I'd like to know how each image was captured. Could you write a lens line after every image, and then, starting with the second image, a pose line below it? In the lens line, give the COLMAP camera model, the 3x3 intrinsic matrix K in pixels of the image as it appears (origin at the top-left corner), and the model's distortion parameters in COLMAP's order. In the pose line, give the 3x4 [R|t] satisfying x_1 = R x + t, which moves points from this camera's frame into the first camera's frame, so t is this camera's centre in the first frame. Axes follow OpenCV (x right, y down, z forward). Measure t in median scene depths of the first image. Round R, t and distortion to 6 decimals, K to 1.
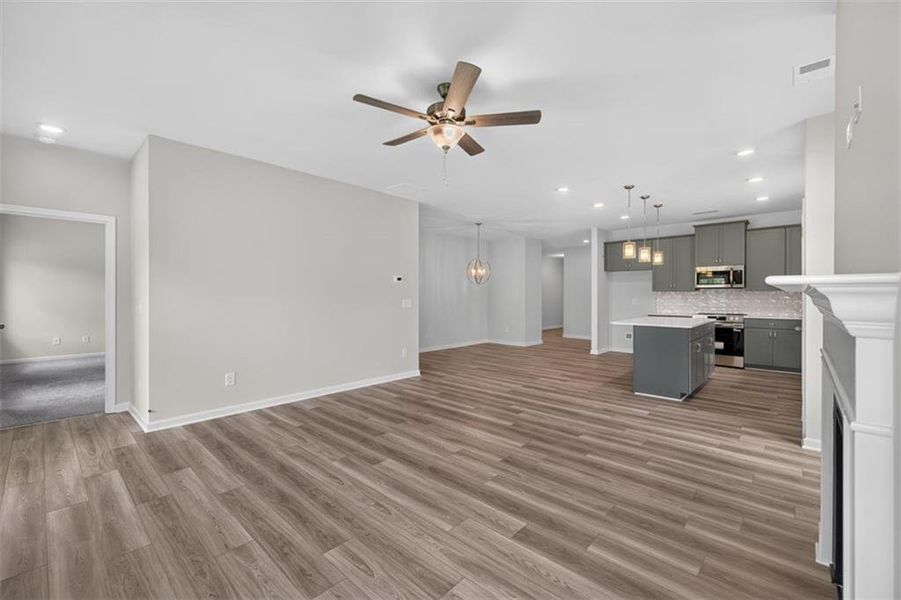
lens RADIAL K [[410.2, 0, 435.8], [0, 410.2, 301.9], [0, 0, 1]] dist [0.006202, 0.000352]
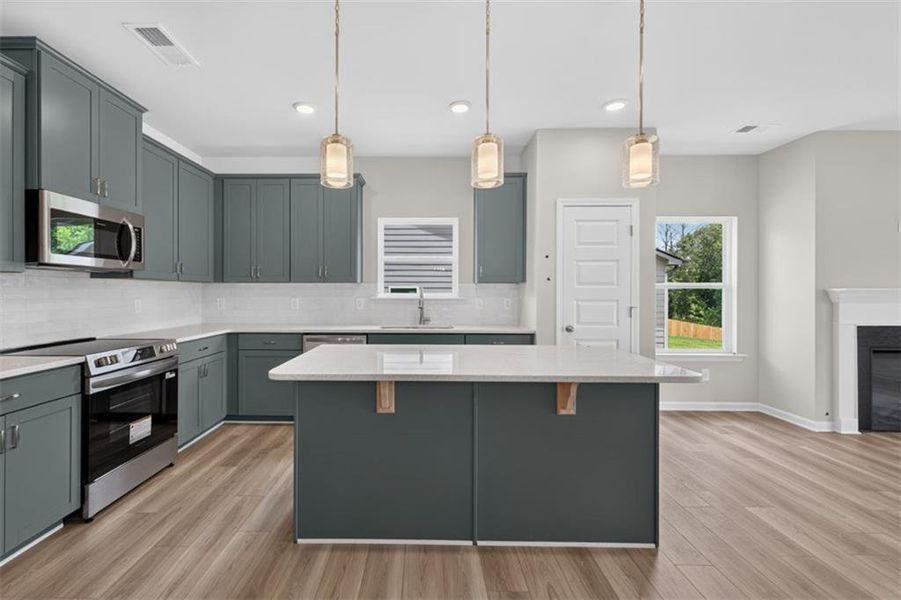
lens RADIAL K [[410.2, 0, 448.6], [0, 410.2, 295.7], [0, 0, 1]] dist [0.006202, 0.000352]
pose [[-0.687544, -0.001239, 0.726141, 0.246099], [0.007841, 0.999928, 0.009130, -0.012964], [-0.726100, 0.011971, -0.687485, 1.062064]]
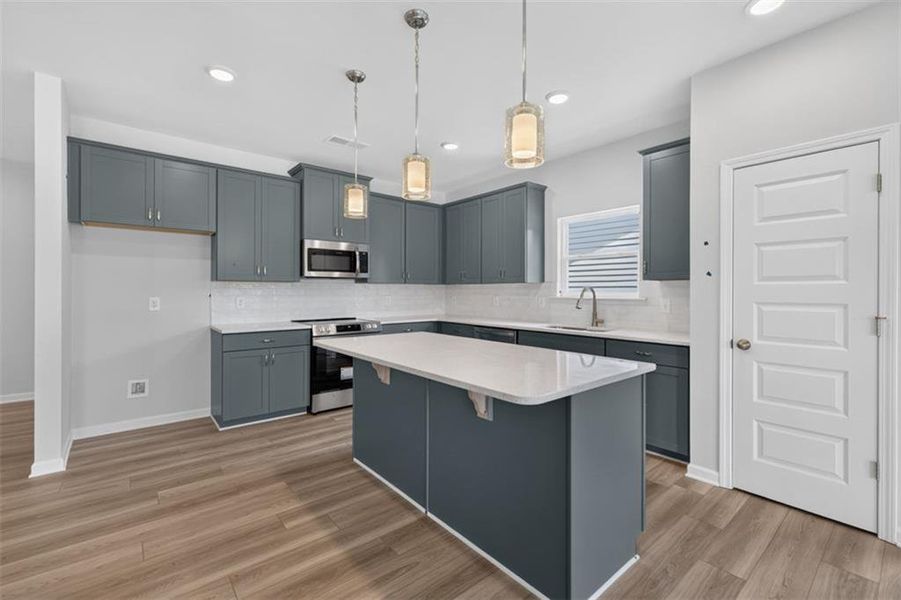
lens RADIAL K [[410.2, 0, 449.5], [0, 410.2, 290.5], [0, 0, 1]] dist [0.006202, 0.000352]
pose [[0.144322, 0.005783, 0.989514, 0.116378], [0.005032, 0.999966, -0.006578, -0.011059], [-0.989518, 0.005928, 0.144288, 0.778767]]
